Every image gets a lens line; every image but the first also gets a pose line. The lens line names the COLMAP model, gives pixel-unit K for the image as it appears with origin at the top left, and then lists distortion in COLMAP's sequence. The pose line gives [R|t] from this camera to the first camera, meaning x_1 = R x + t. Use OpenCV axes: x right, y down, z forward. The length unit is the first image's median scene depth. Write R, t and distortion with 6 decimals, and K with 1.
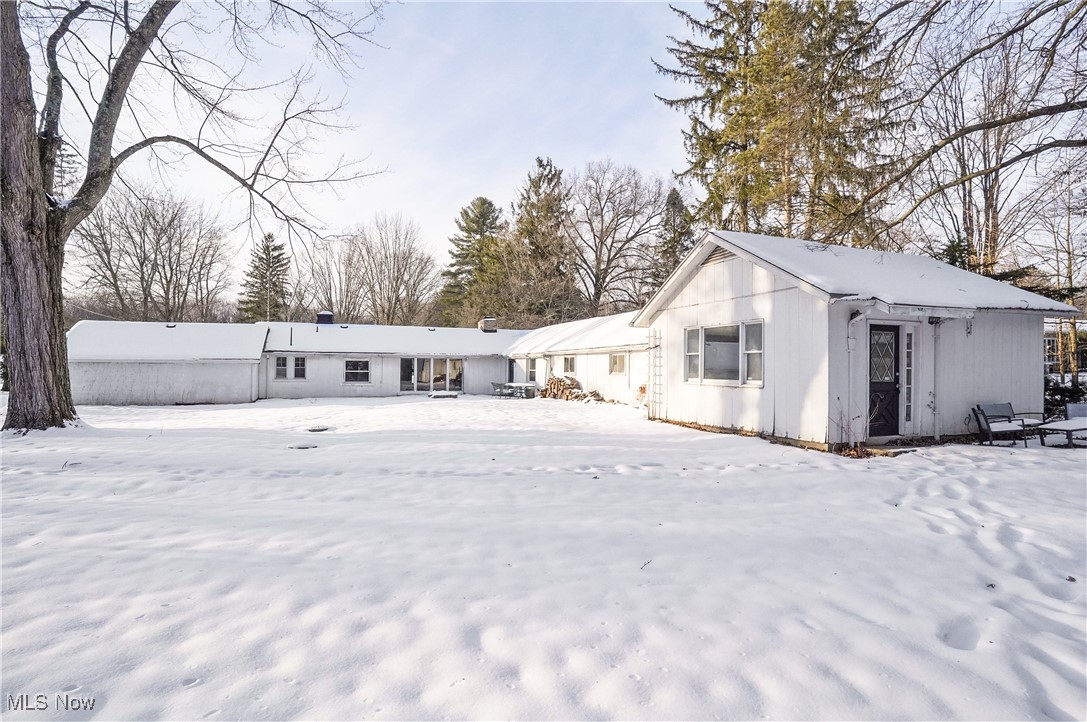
lens RADIAL K [[567.4, 0, 544.2], [0, 567.4, 363.6], [0, 0, 1]] dist [-0.000254, 0.000531]
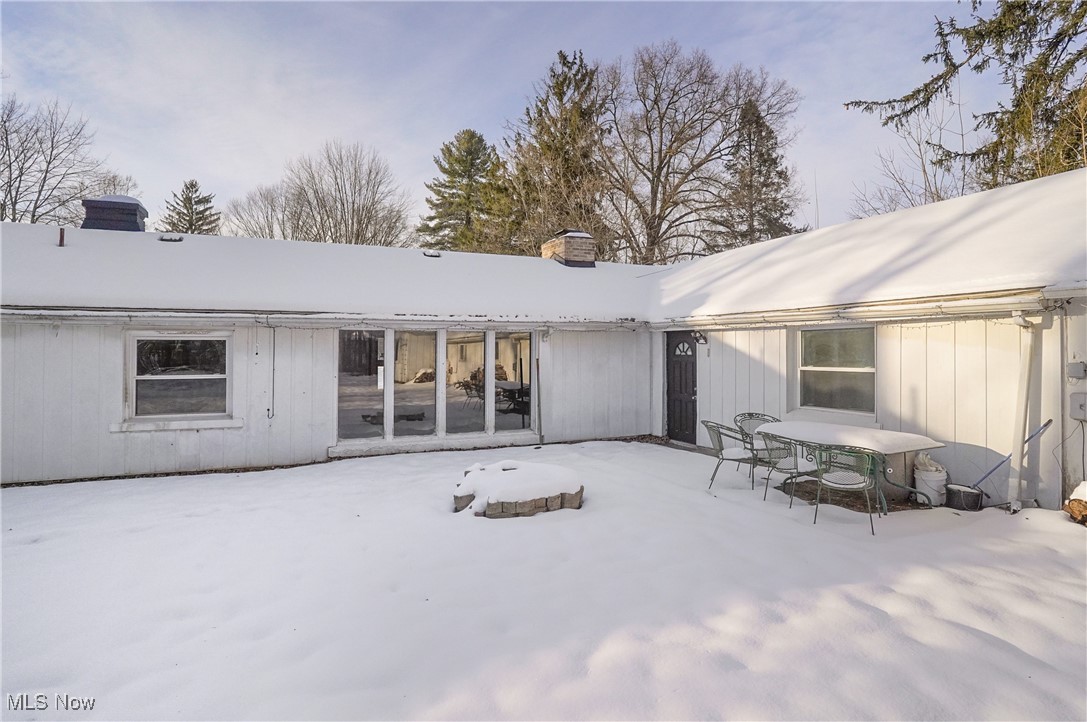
lens RADIAL K [[567.4, 0, 536.9], [0, 567.4, 339.3], [0, 0, 1]] dist [-0.000254, 0.000531]
pose [[0.998962, -0.004255, 0.045348, -0.072640], [0.004864, 0.999899, -0.013319, -0.000277], [-0.045286, 0.013526, 0.998882, 0.310233]]
